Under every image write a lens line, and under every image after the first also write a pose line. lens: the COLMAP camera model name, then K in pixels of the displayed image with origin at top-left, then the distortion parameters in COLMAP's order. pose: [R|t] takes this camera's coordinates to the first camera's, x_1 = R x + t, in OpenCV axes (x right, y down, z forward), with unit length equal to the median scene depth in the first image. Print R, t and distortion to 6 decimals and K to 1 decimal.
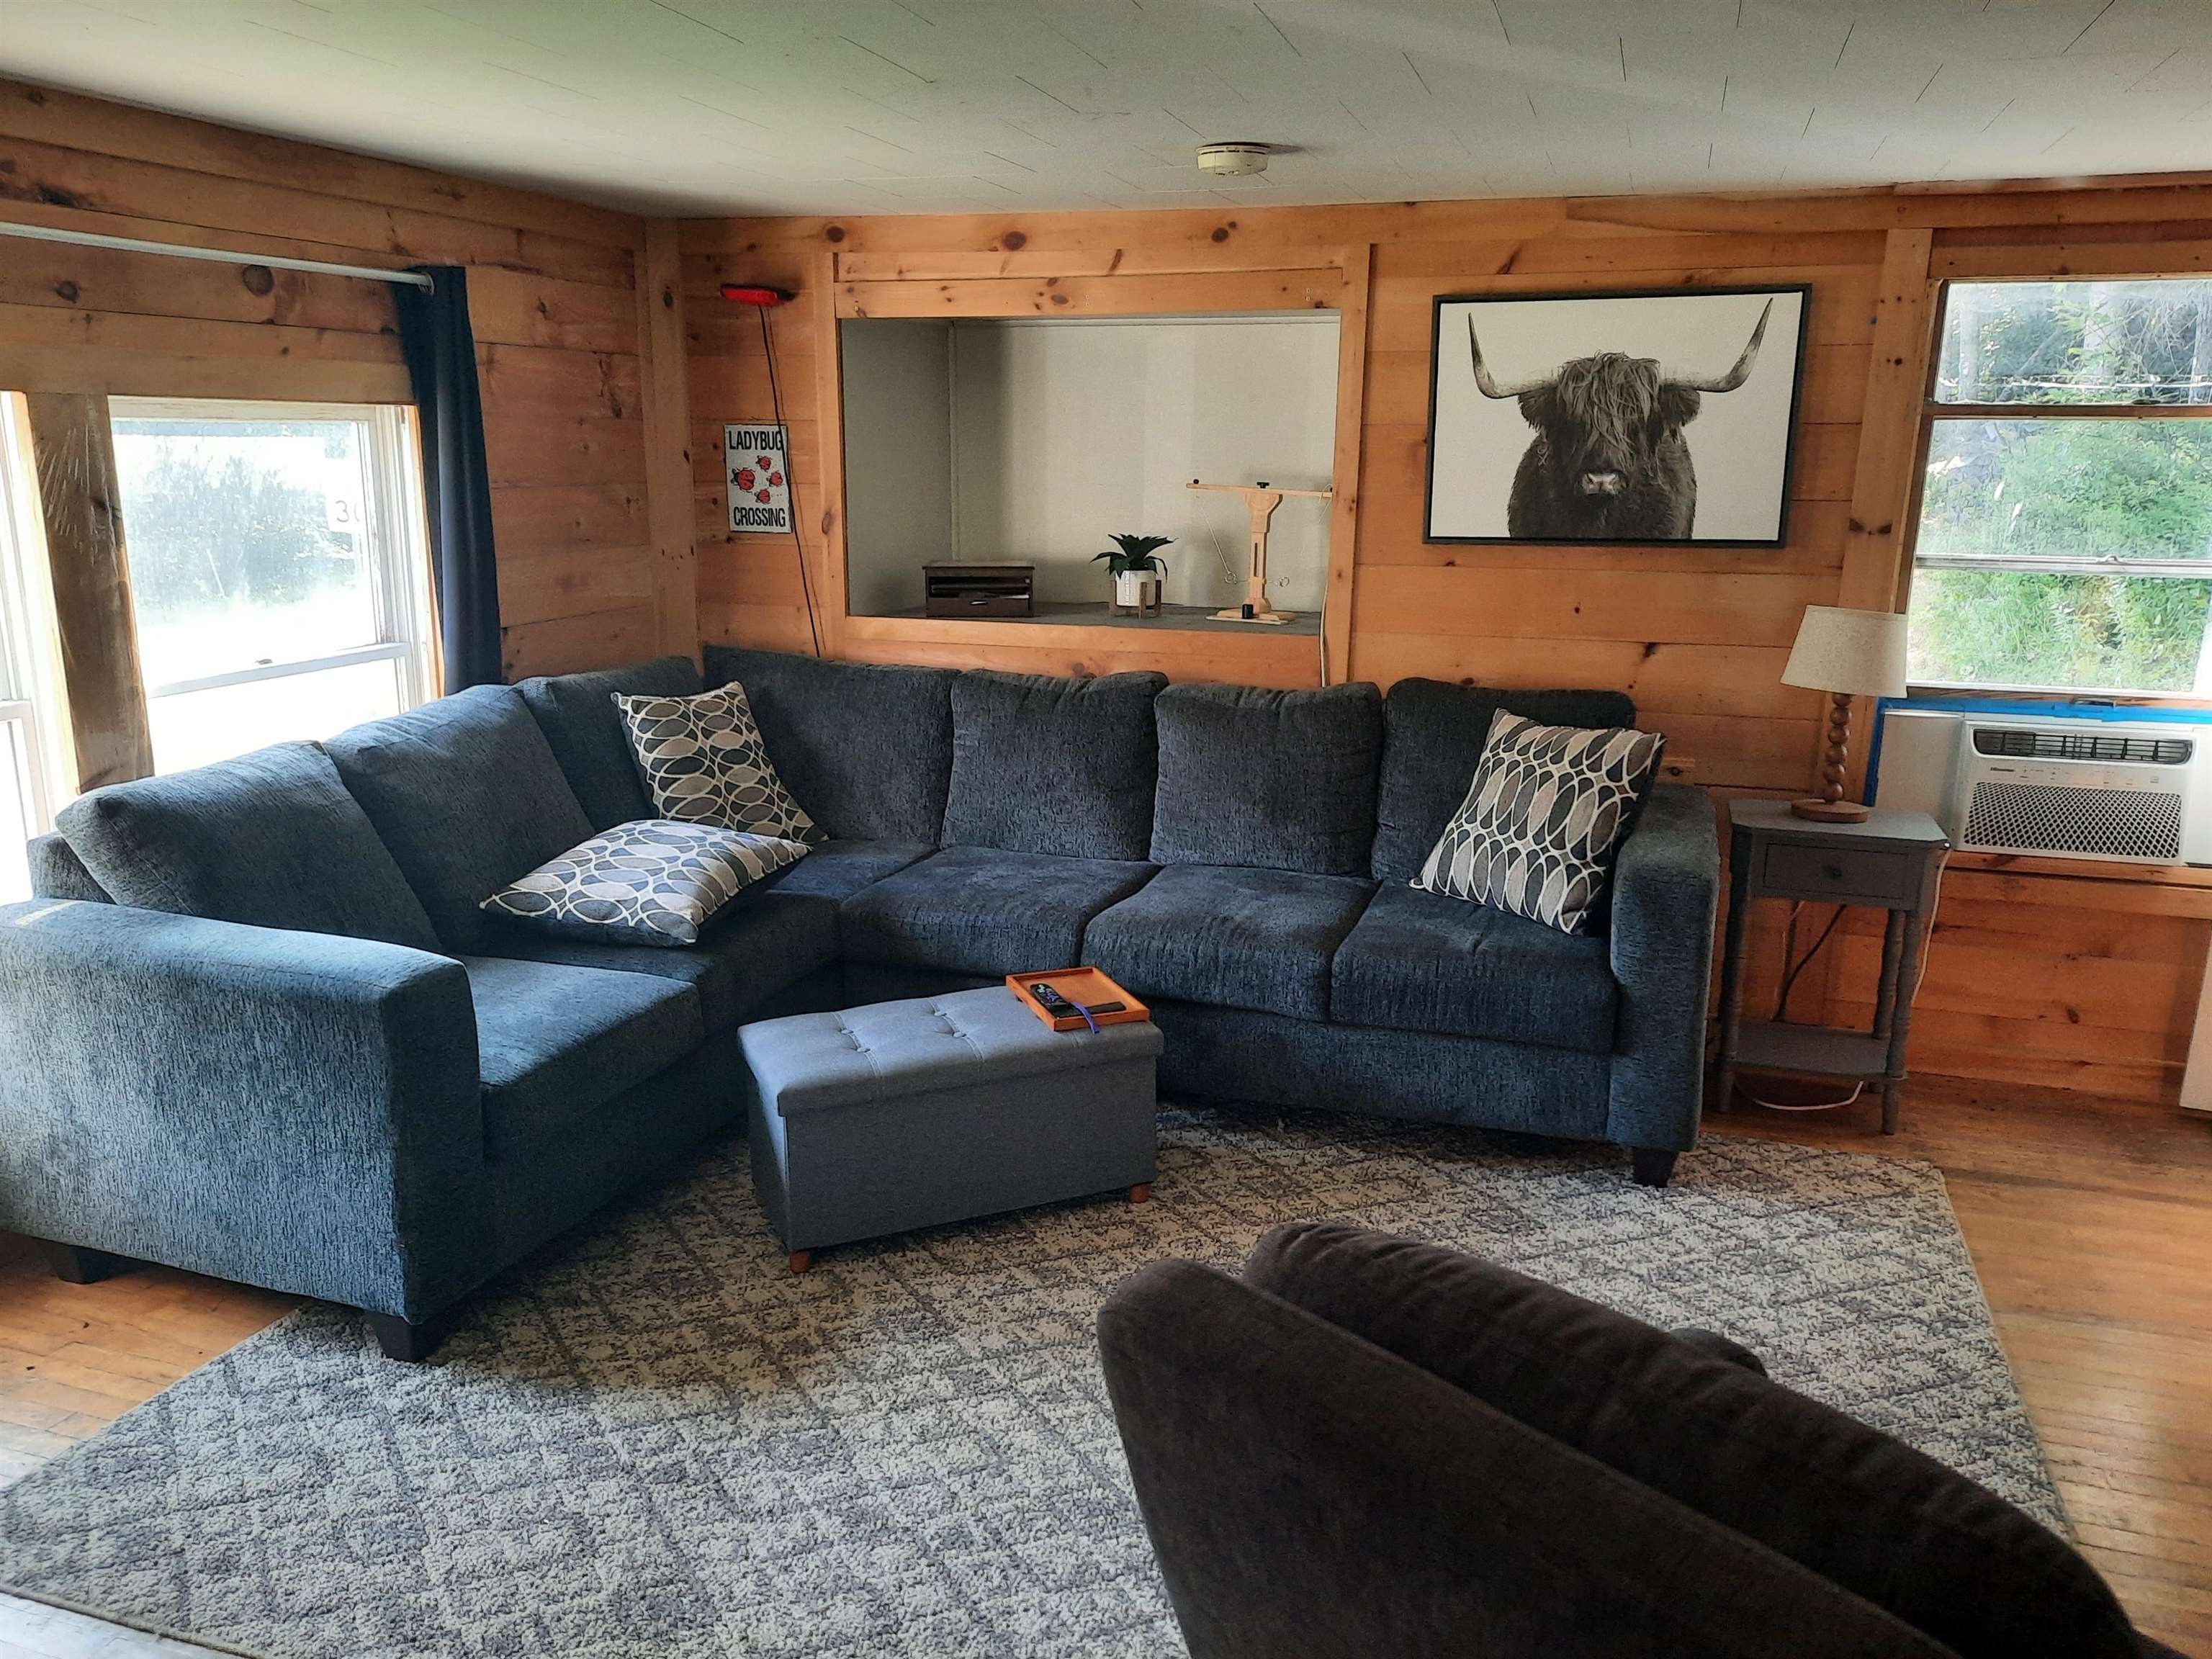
lens RADIAL K [[1616.8, 0, 1122.3], [0, 1616.8, 859.4], [0, 0, 1]] dist [0.047029, -0.048387]
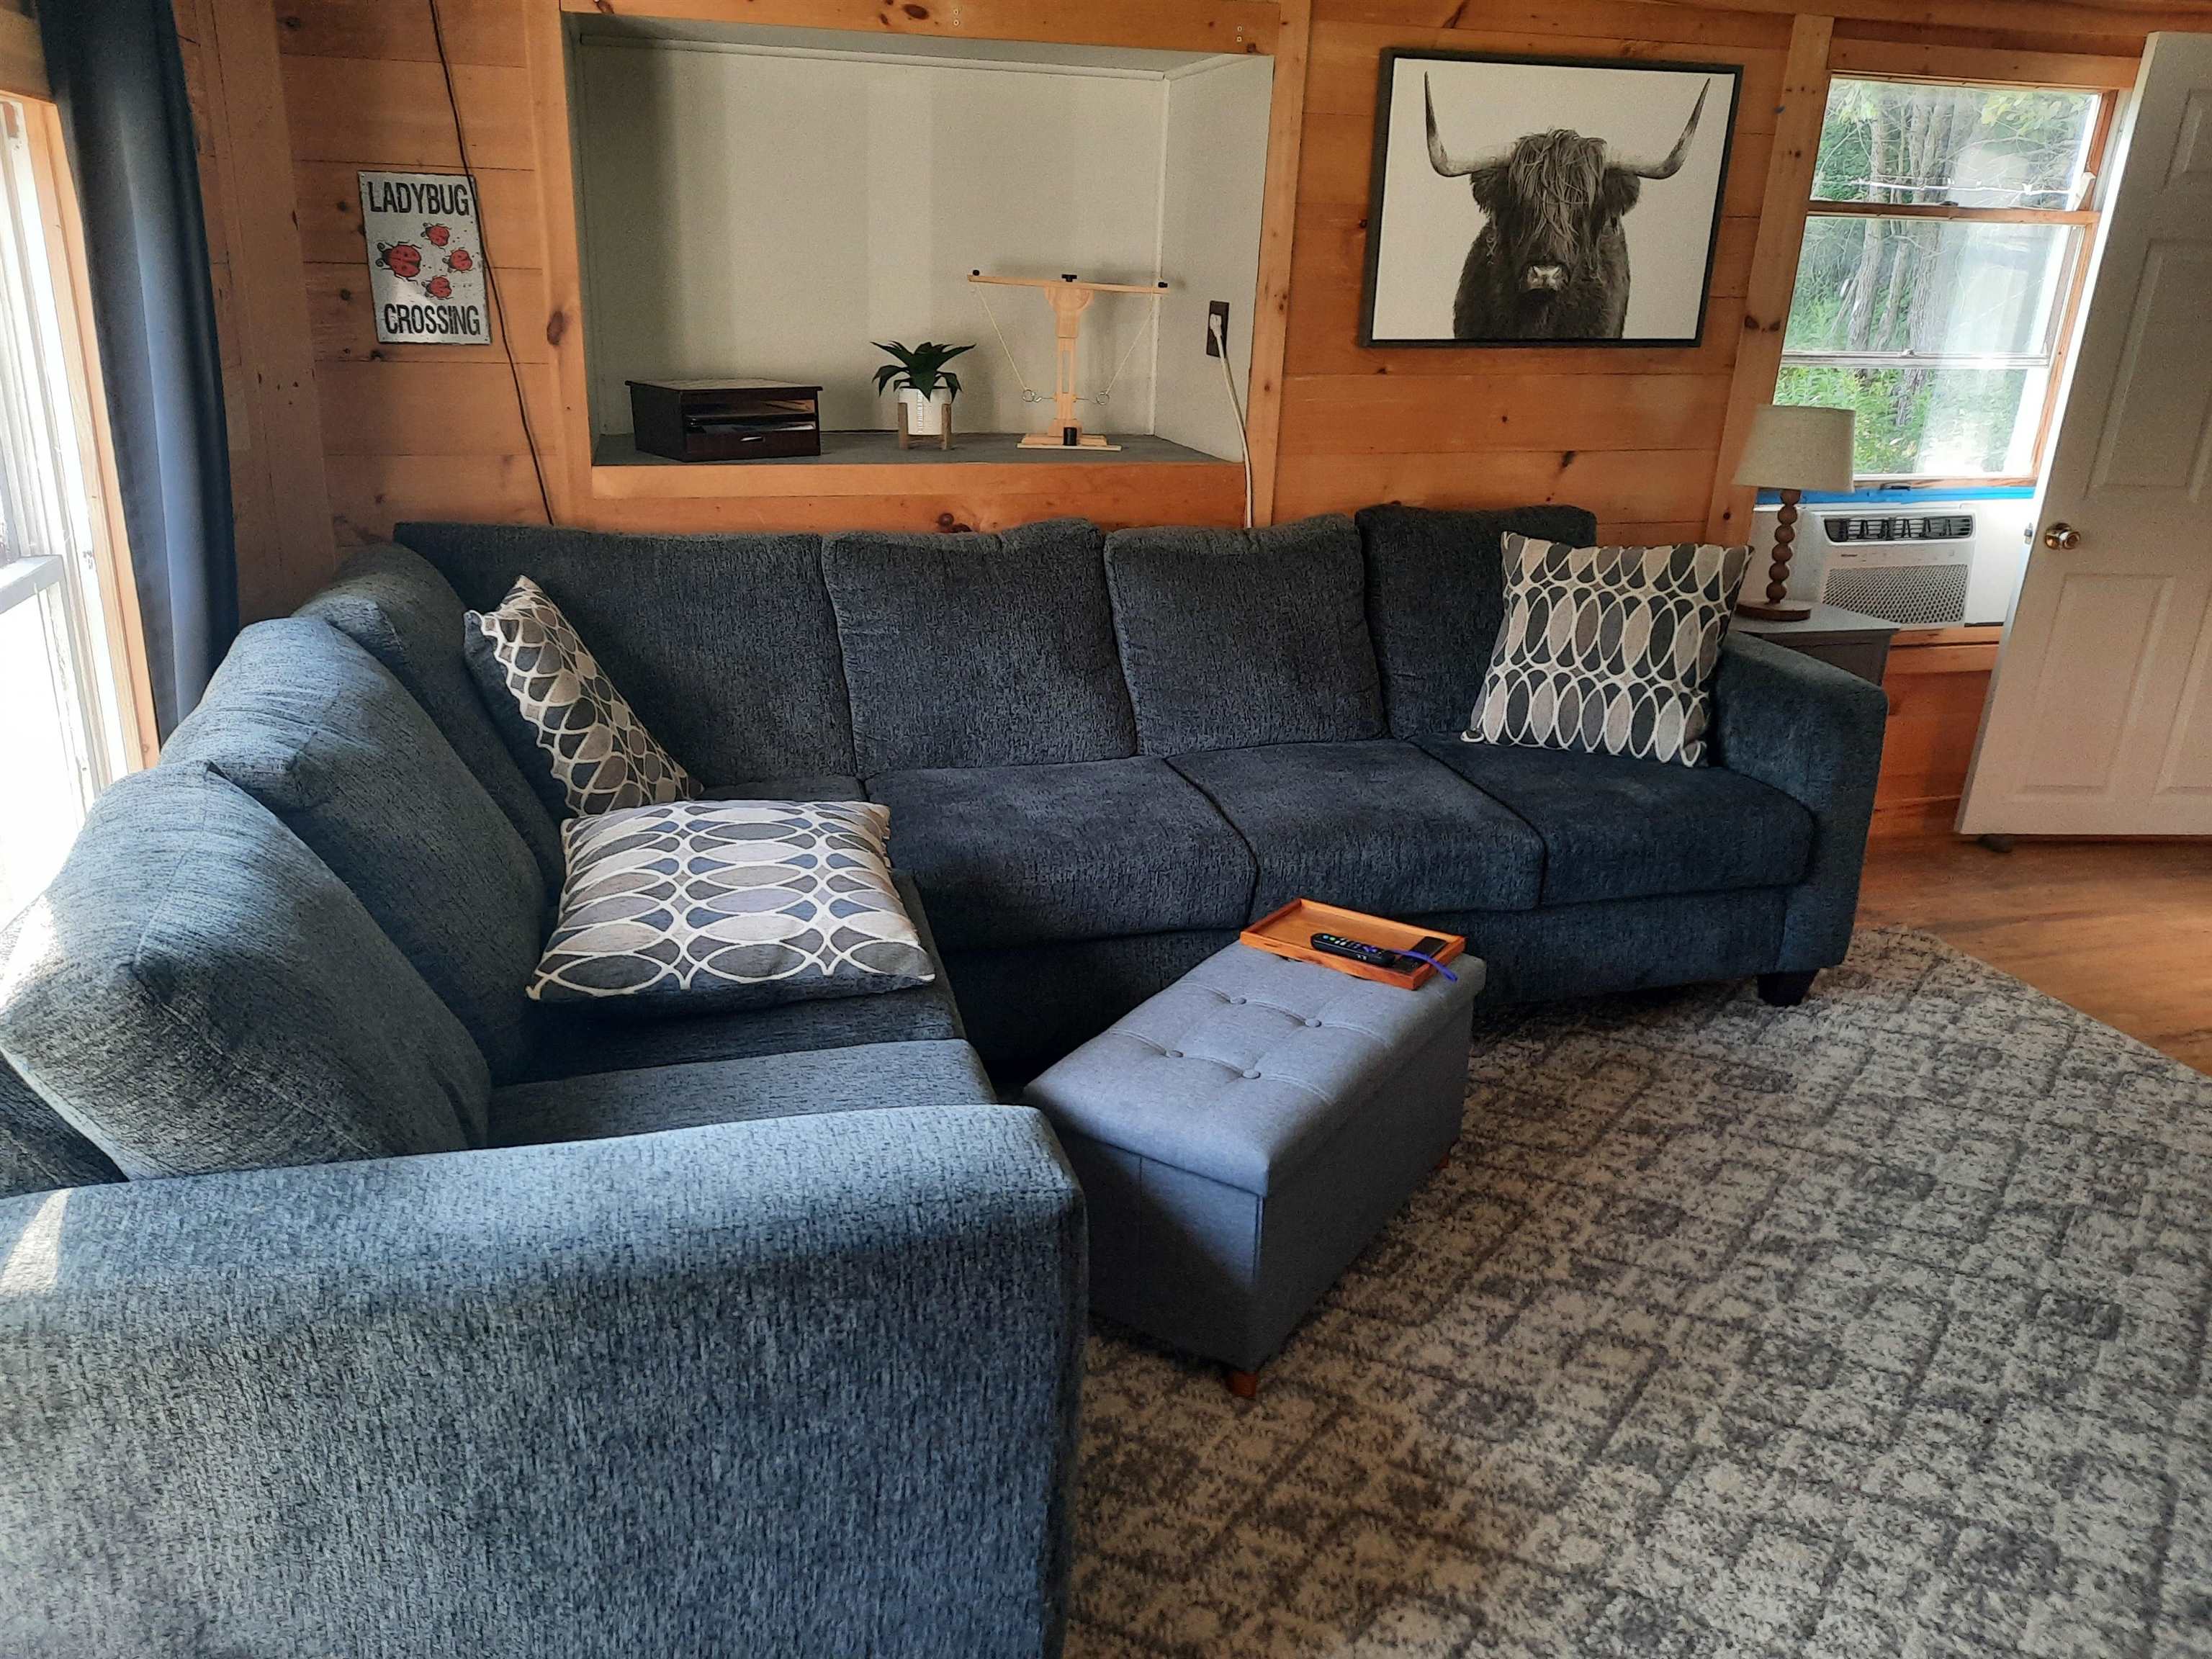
lens RADIAL K [[1616.8, 0, 1118.4], [0, 1616.8, 846.6], [0, 0, 1]] dist [0.047029, -0.048387]
pose [[0.830846, -0.175934, 0.527960, -0.468684], [0.120612, 0.983090, 0.137793, -0.072981], [-0.543274, -0.050806, 0.838017, 0.353792]]
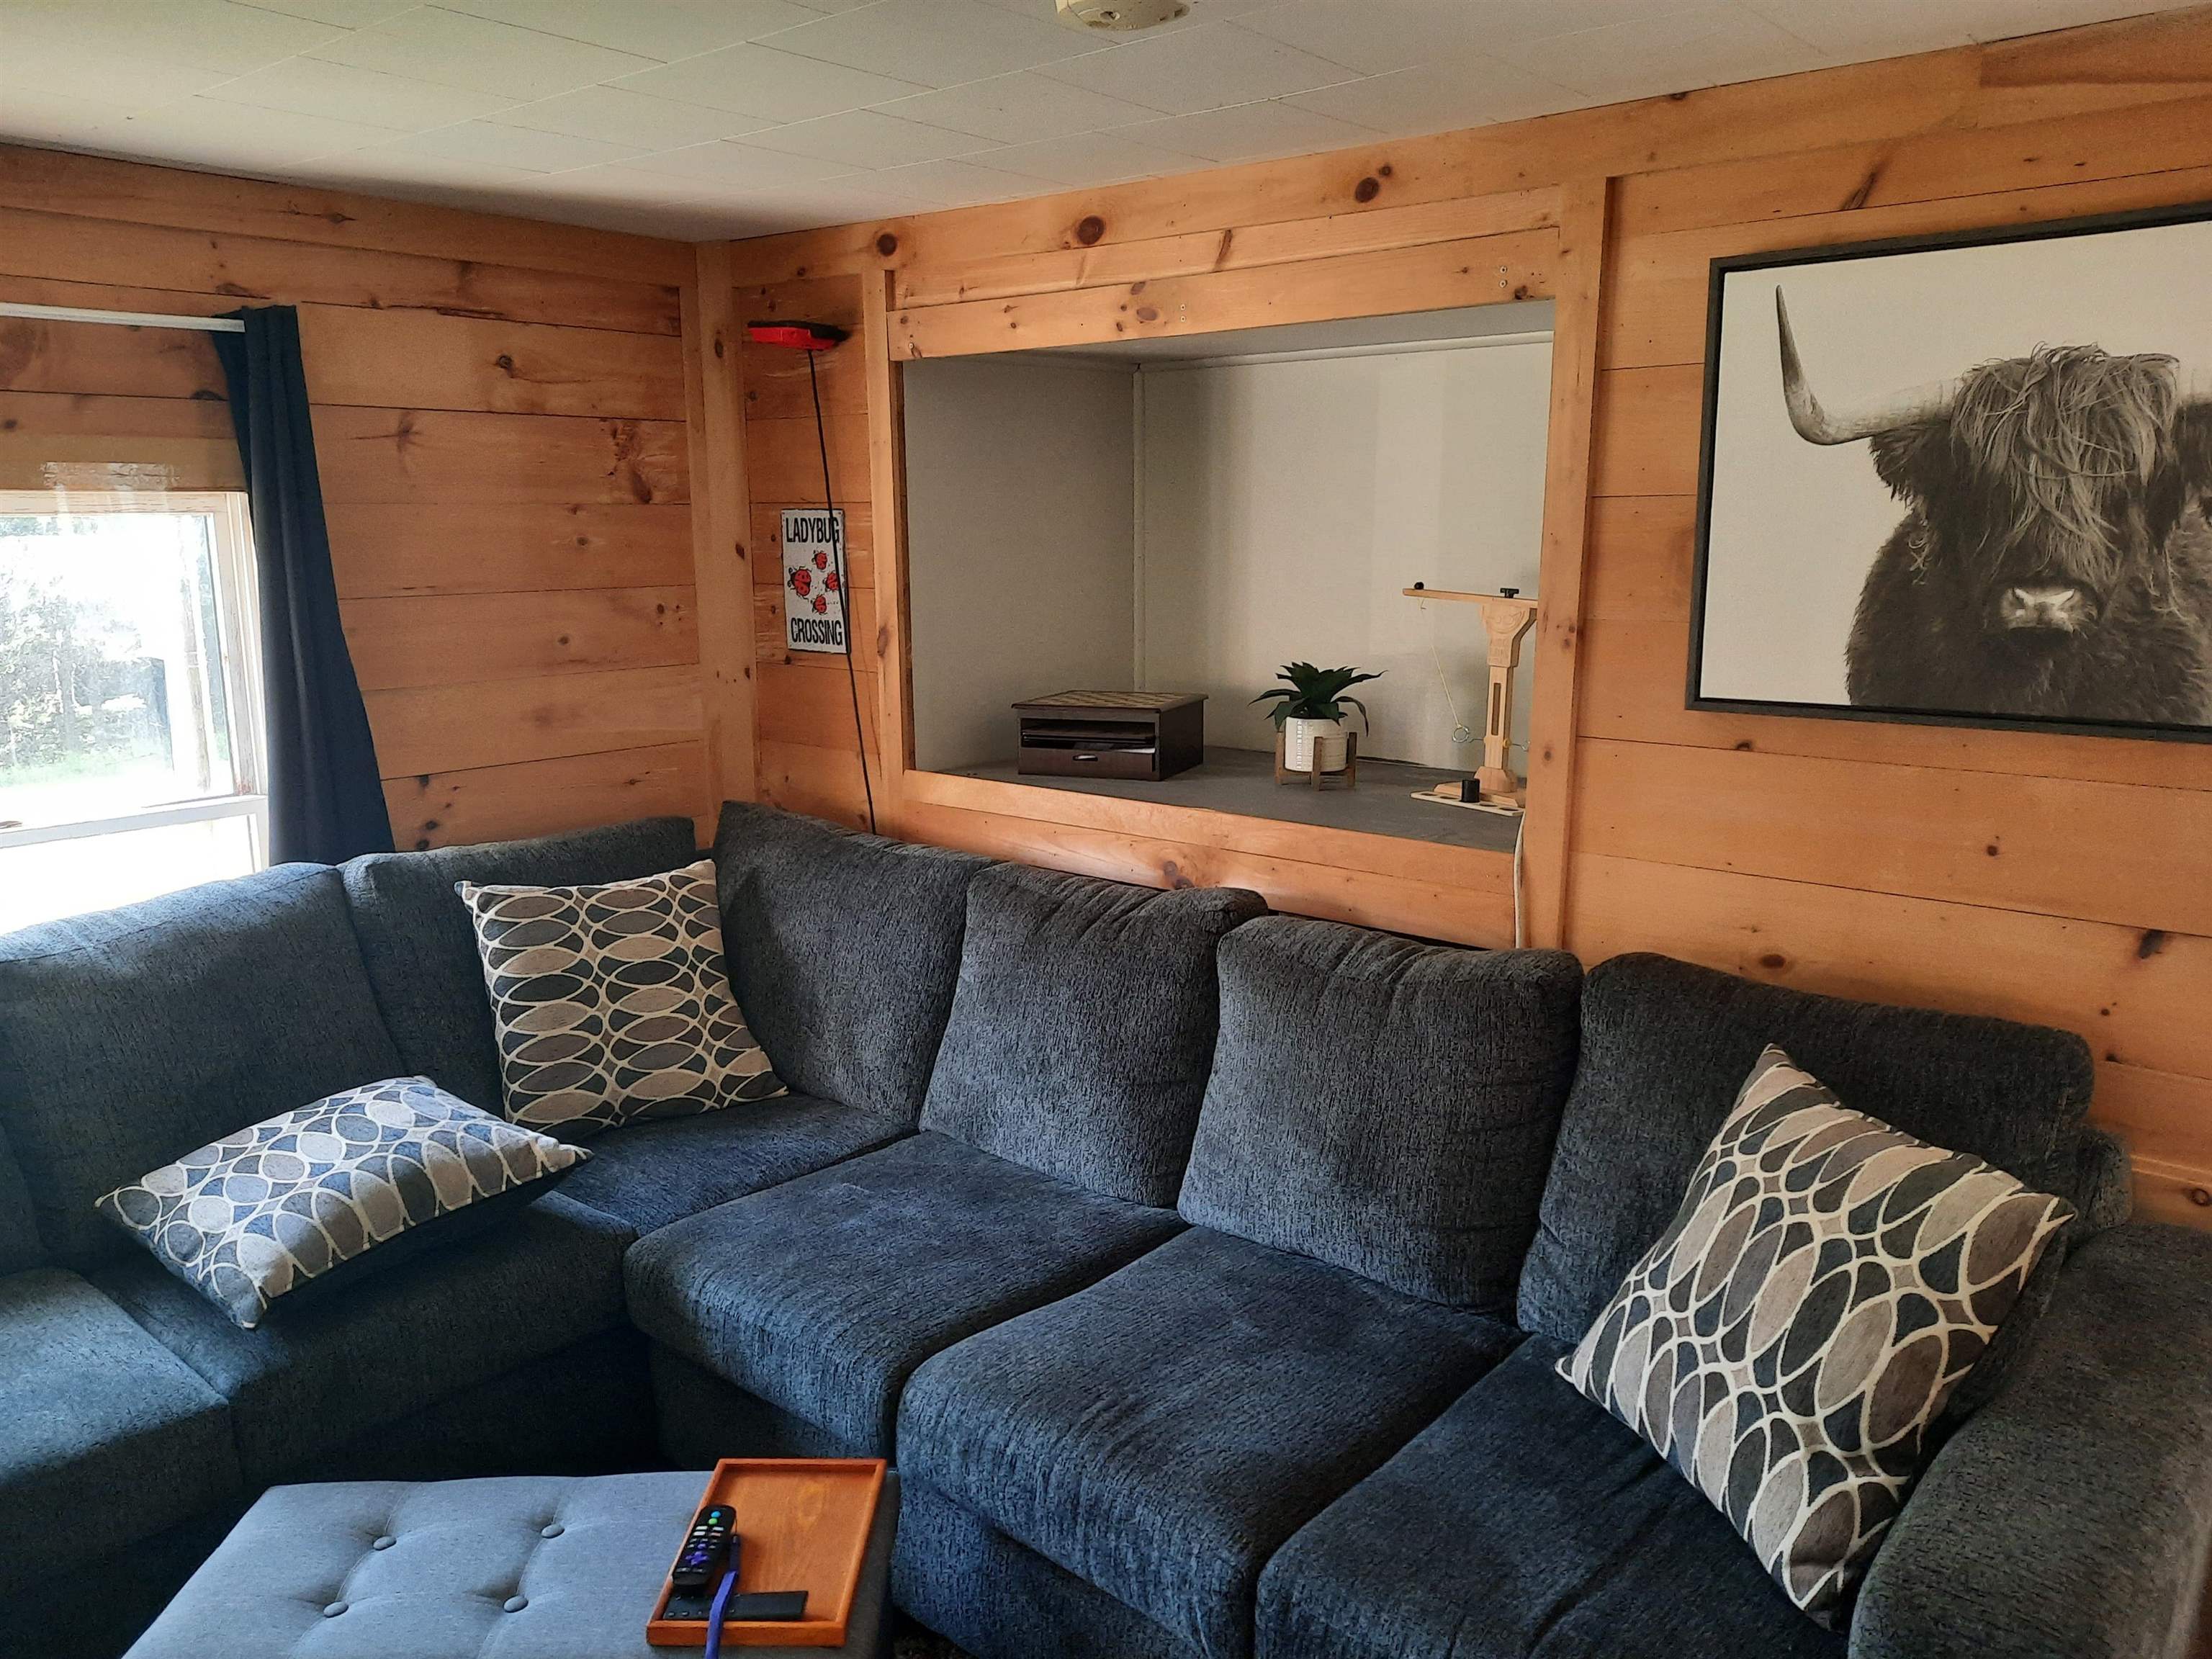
lens RADIAL K [[1616.8, 0, 1118.5], [0, 1616.8, 849.4], [0, 0, 1]] dist [0.047029, -0.048387]
pose [[0.924647, 0.067002, -0.374884, 0.234813], [-0.085257, 0.995835, -0.032300, -0.122815], [0.371159, 0.061828, 0.926509, 0.457289]]
